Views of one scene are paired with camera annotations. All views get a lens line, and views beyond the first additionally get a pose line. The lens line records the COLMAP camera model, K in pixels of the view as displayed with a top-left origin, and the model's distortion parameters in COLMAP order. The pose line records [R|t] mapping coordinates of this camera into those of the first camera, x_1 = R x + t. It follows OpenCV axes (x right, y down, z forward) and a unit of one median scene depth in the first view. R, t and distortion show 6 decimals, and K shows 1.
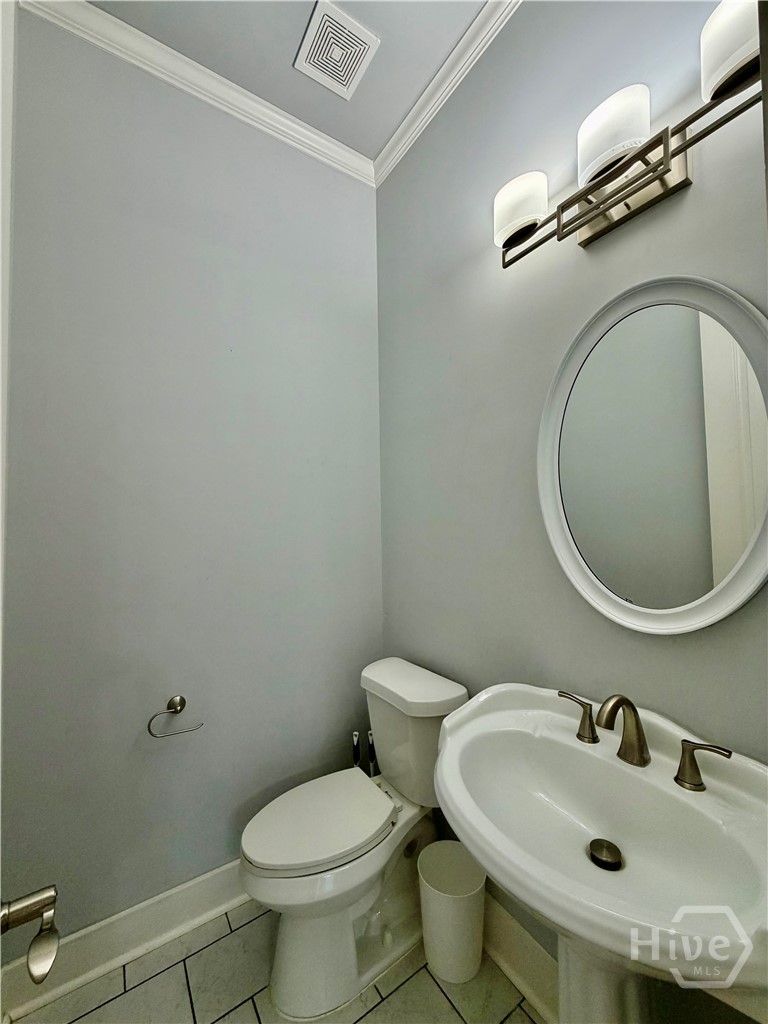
lens RADIAL K [[405.4, 0, 384.0], [0, 405.4, 512.0], [0, 0, 1]] dist [-0.000437, -0.000023]
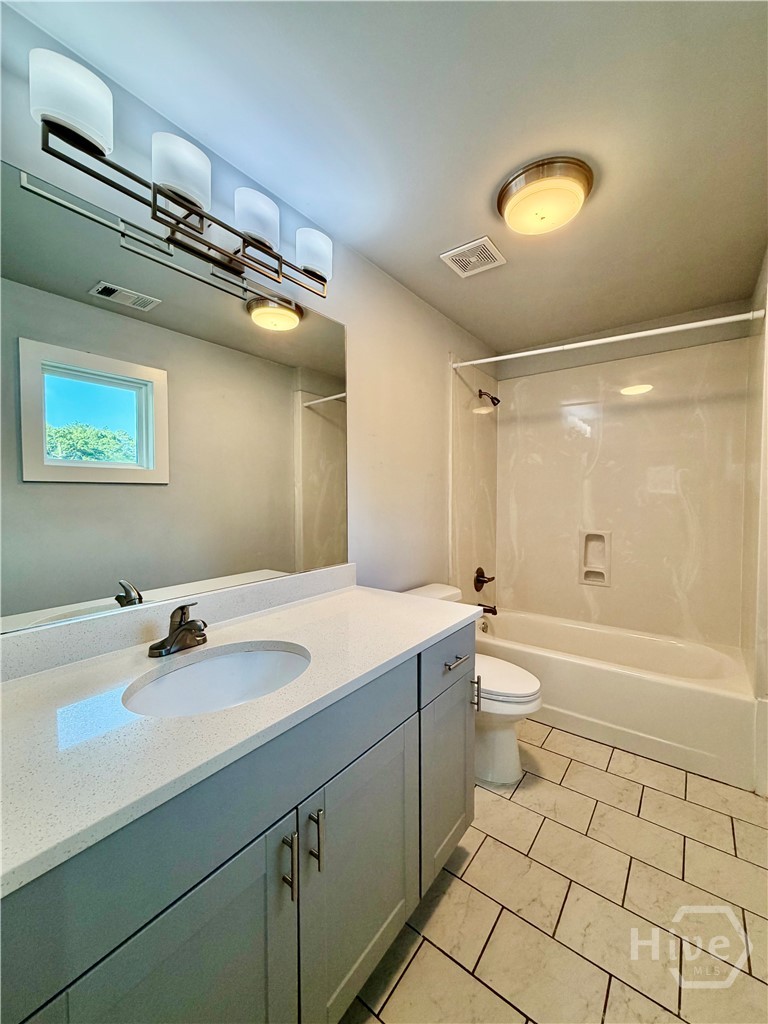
lens RADIAL K [[405.4, 0, 384.0], [0, 405.4, 512.0], [0, 0, 1]] dist [-0.000437, -0.000023]
pose [[-0.329998, 0.019386, 0.943783, -0.642036], [0.043004, 0.999060, -0.005485, 0.058753], [-0.943002, 0.038777, -0.330521, 0.829744]]
